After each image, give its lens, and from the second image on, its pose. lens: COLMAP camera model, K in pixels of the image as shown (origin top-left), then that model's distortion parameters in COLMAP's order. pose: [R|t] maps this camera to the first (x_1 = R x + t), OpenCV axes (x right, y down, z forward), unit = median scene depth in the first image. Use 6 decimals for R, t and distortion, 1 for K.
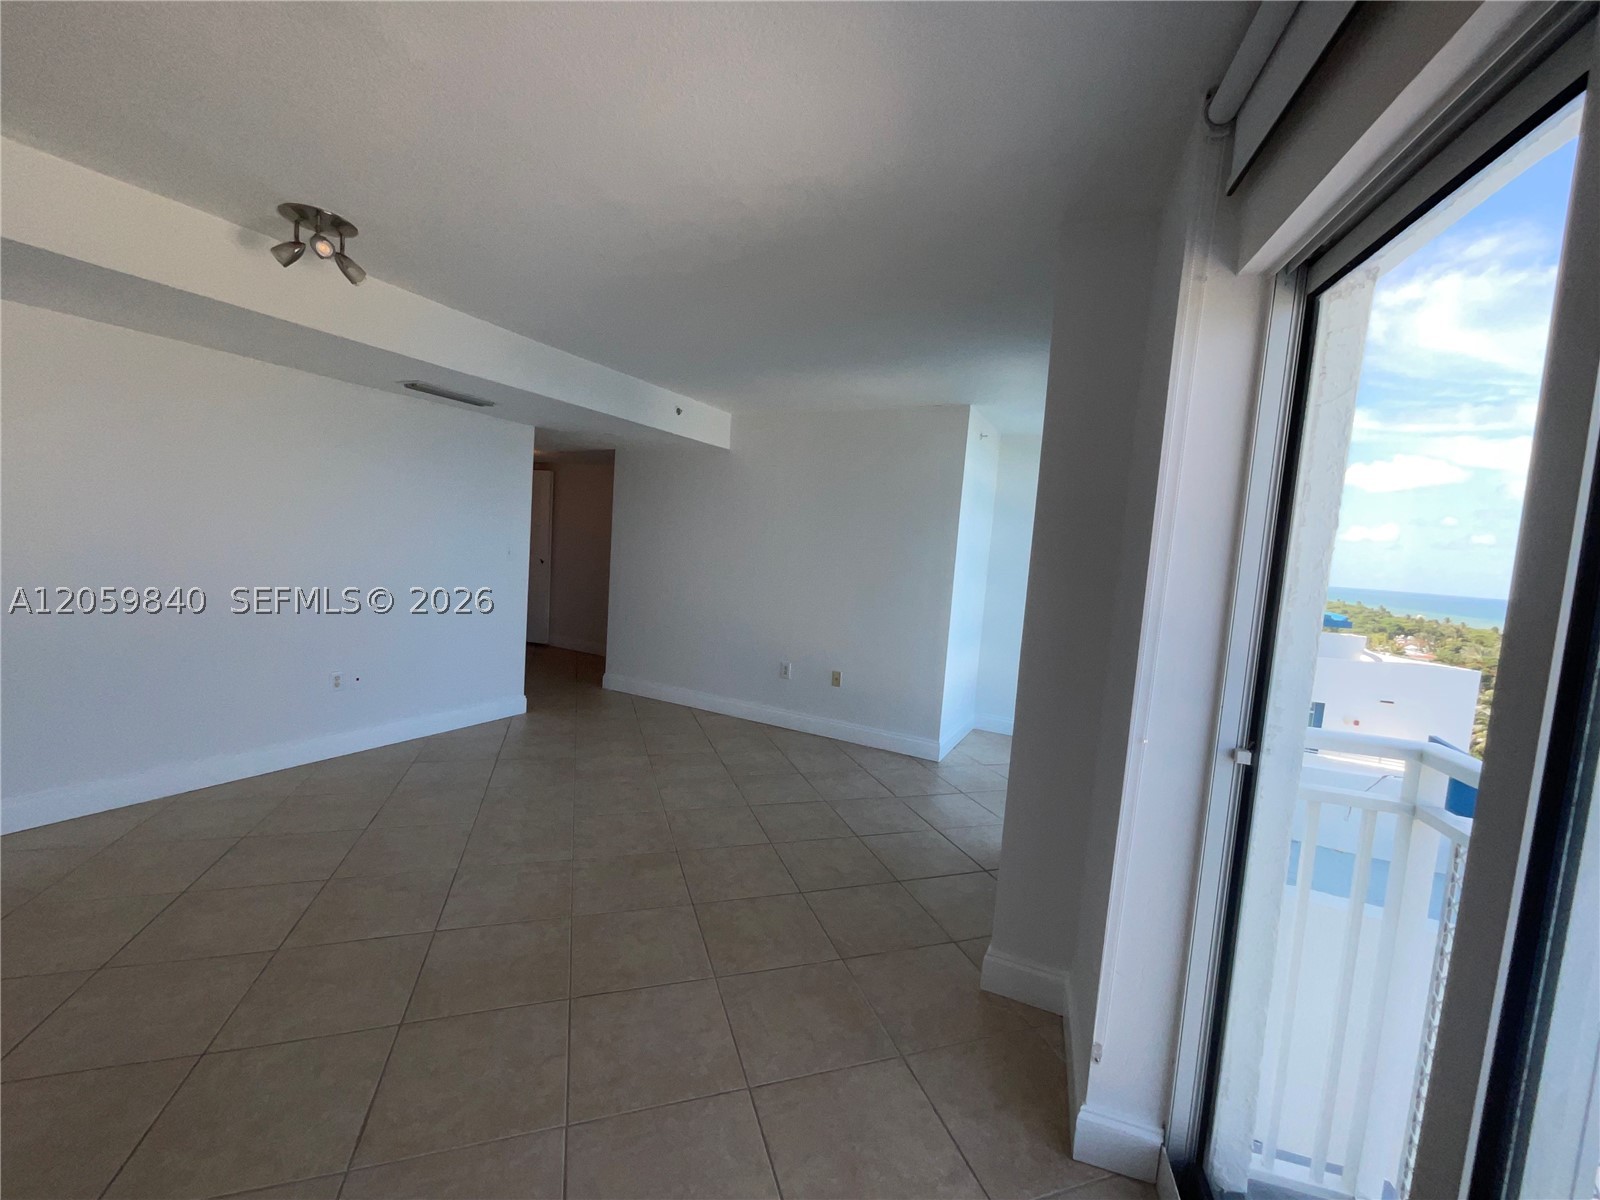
lens RADIAL K [[641.9, 0, 800.0], [0, 641.9, 600.0], [0, 0, 1]] dist [-0.000390, 0.006467]
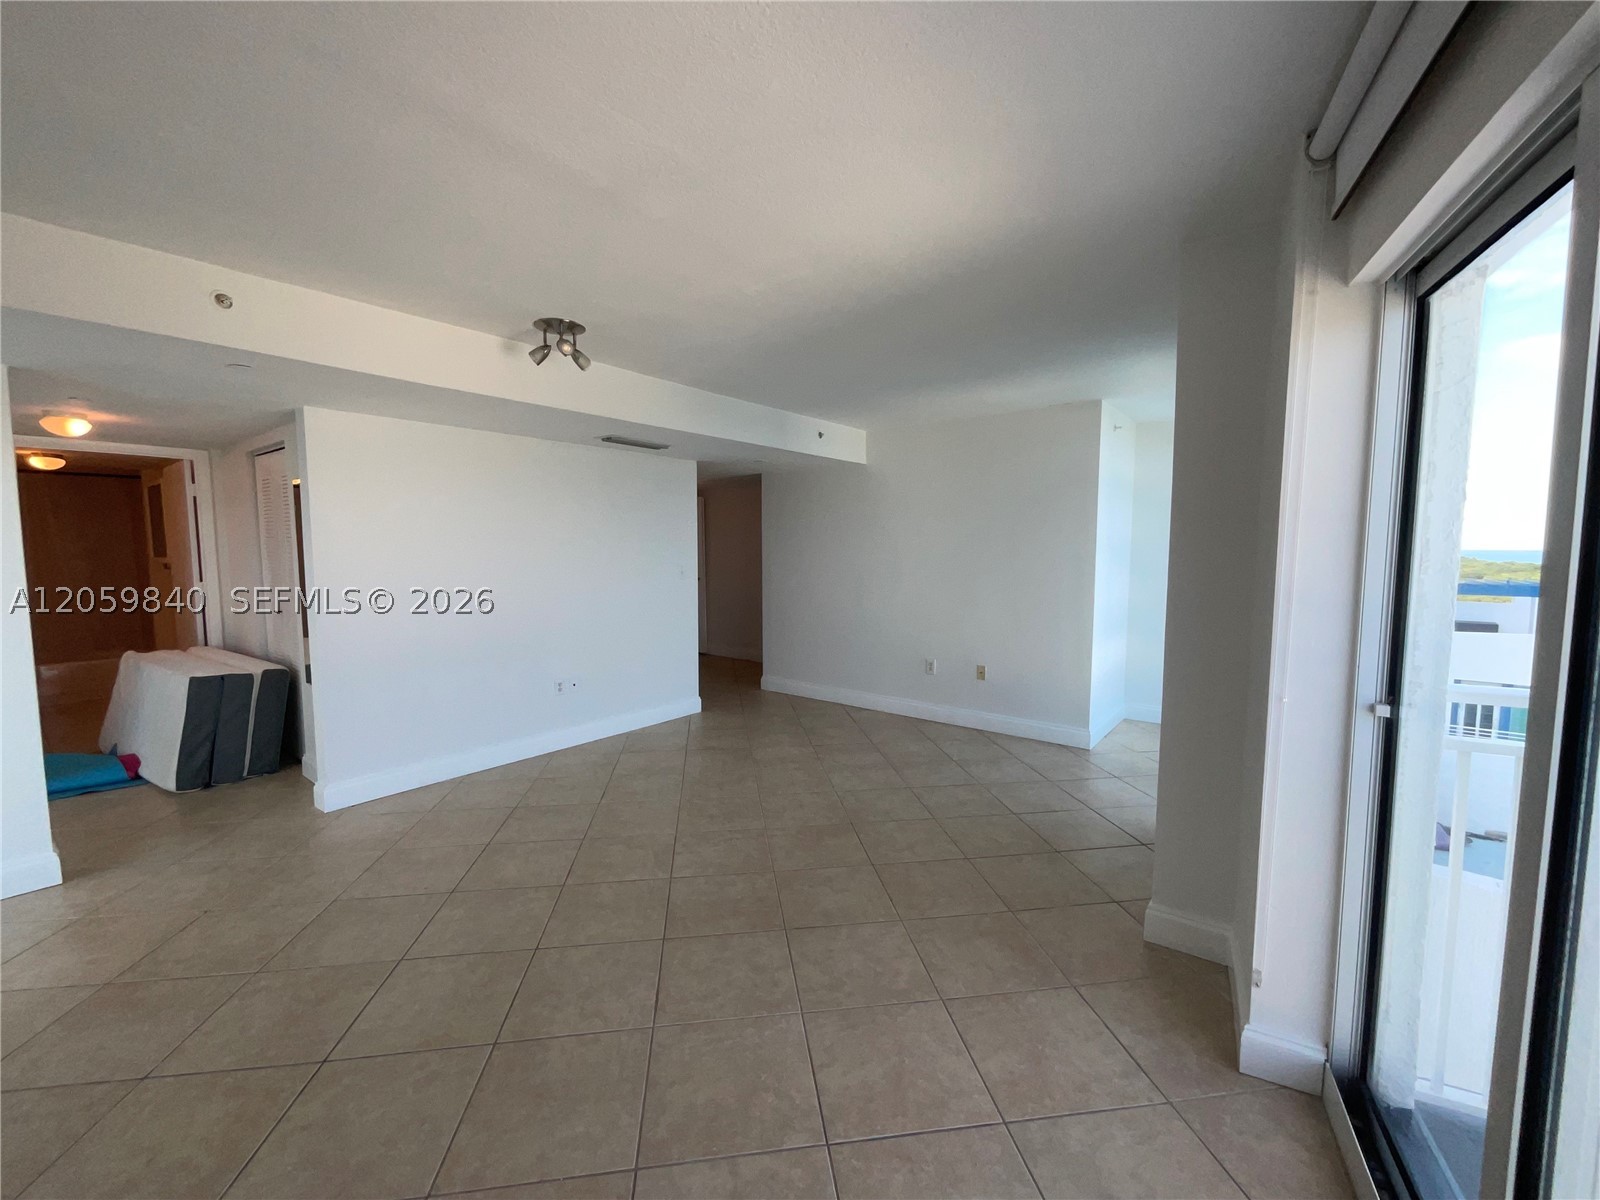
lens RADIAL K [[649.8, 0, 800.9], [0, 649.8, 602.2], [0, 0, 1]] dist [0.000943, 0.000338]
pose [[0.980711, -0.055143, -0.187525, -0.054095], [0.053854, 0.998477, -0.011965, 0.009271], [0.187899, 0.001635, 0.982187, -0.198881]]
